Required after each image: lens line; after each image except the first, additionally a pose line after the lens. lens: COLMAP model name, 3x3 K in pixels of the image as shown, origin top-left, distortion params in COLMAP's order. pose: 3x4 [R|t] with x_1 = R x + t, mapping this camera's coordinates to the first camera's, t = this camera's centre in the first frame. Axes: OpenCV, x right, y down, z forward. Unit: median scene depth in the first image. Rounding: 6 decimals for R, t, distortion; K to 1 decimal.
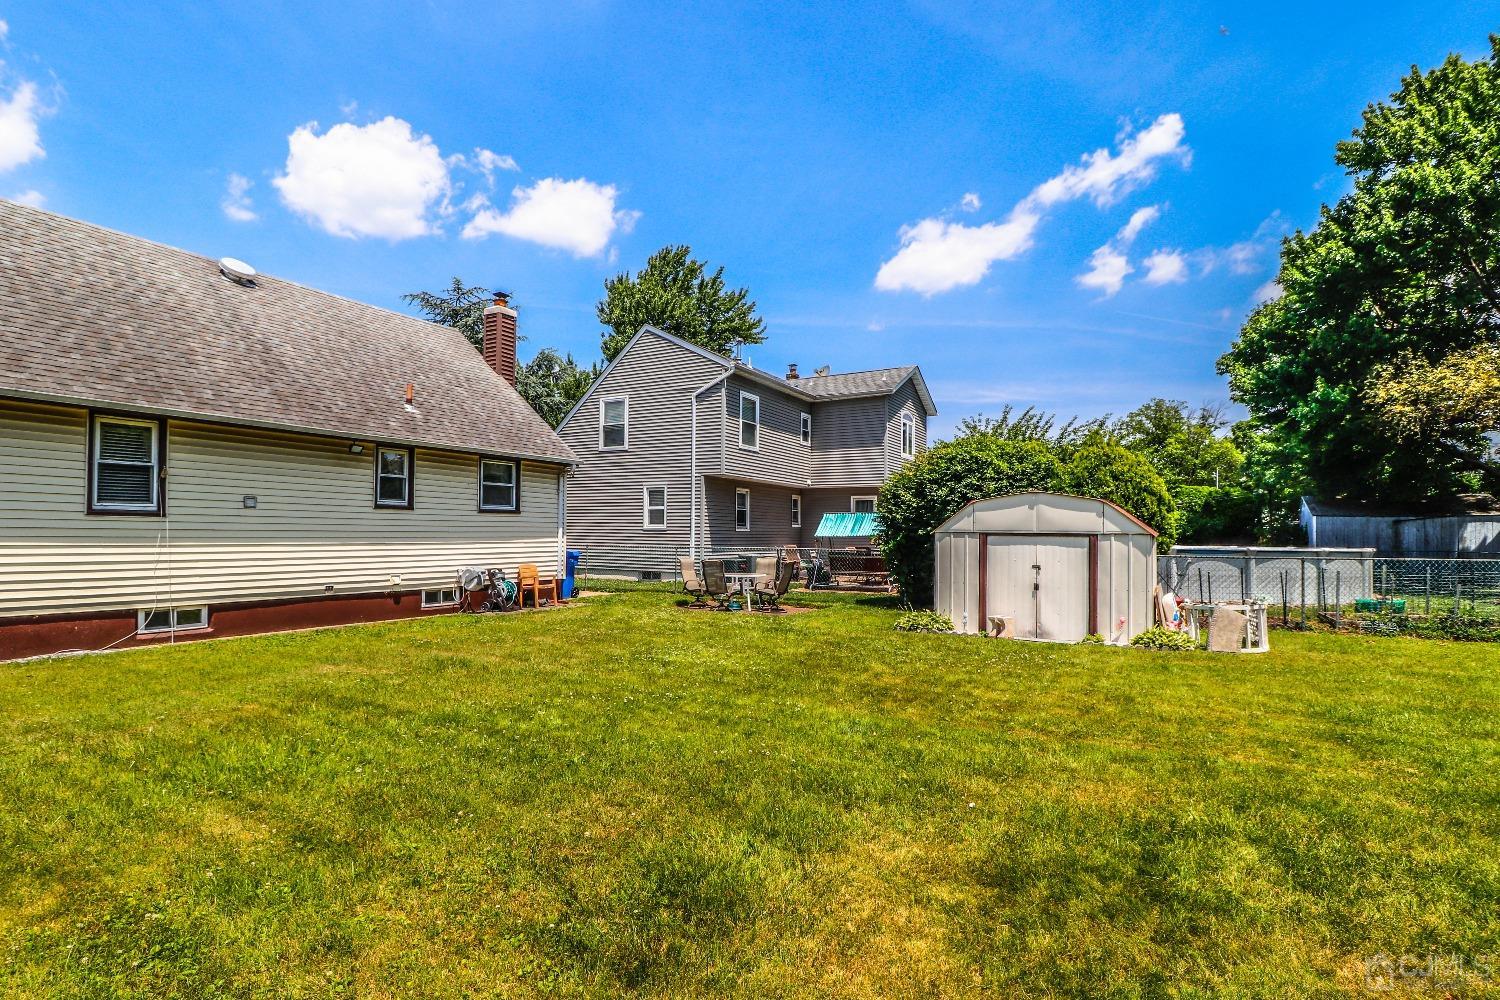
lens RADIAL K [[730.9, 0, 730.3], [0, 730.9, 521.3], [0, 0, 1]] dist [-0.005801, -0.004597]
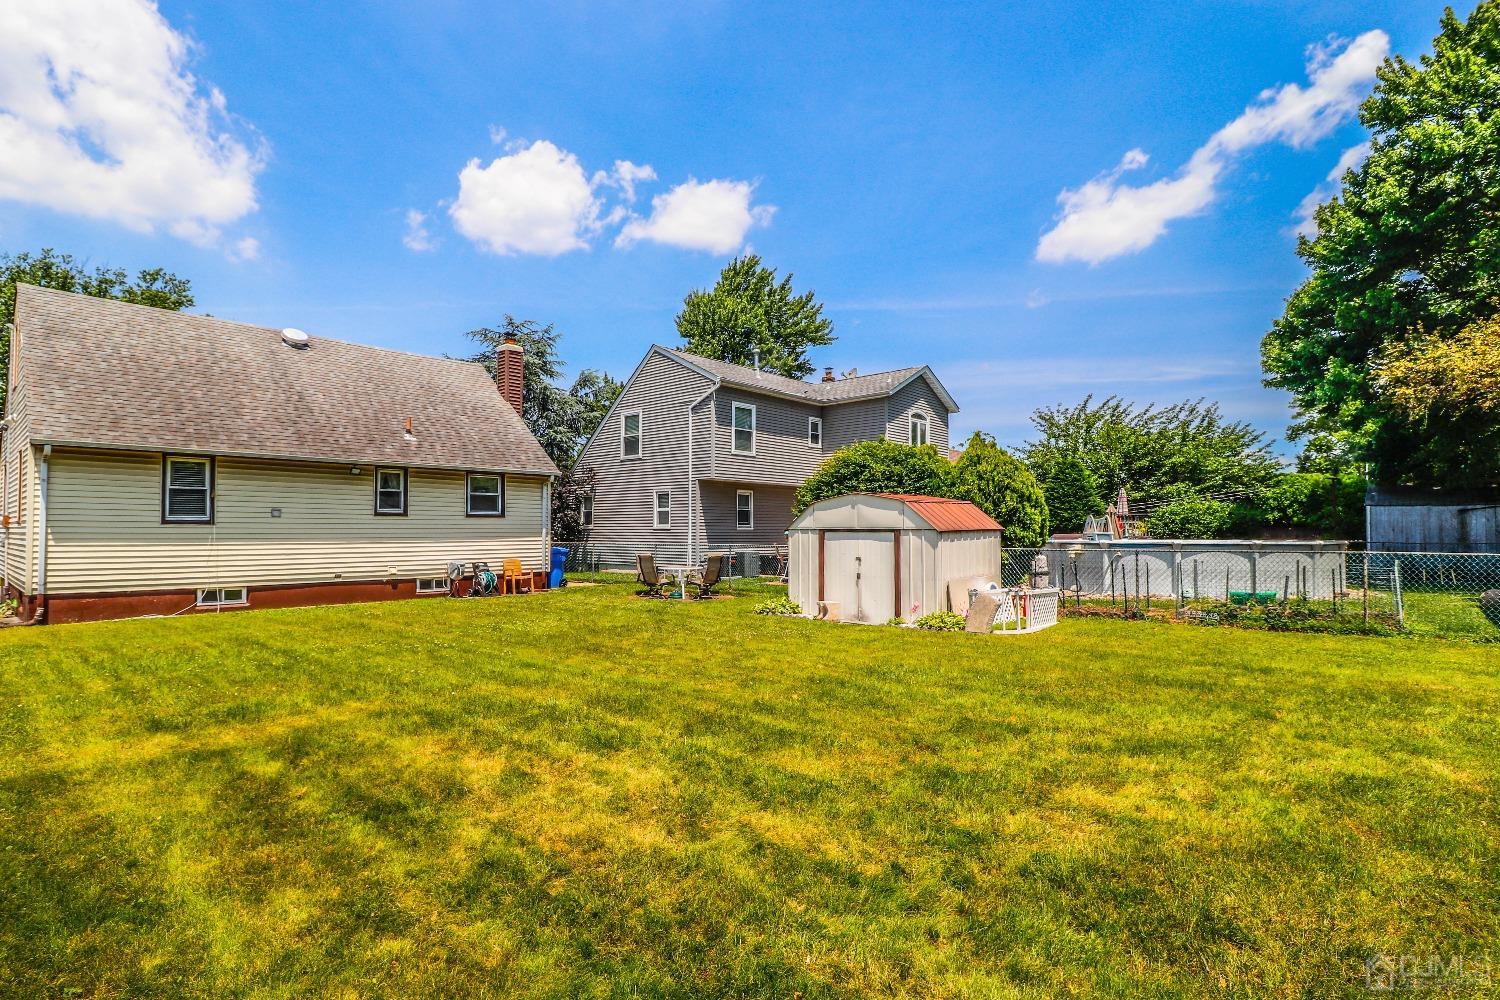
lens RADIAL K [[780.1, 0, 754.7], [0, 780.1, 508.5], [0, 0, 1]] dist [0.001172, -0.001391]
pose [[0.974969, -0.016338, -0.221741, 0.293700], [0.013417, 0.999802, -0.014672, -0.000457], [0.221937, 0.011329, 0.974995, -0.128897]]
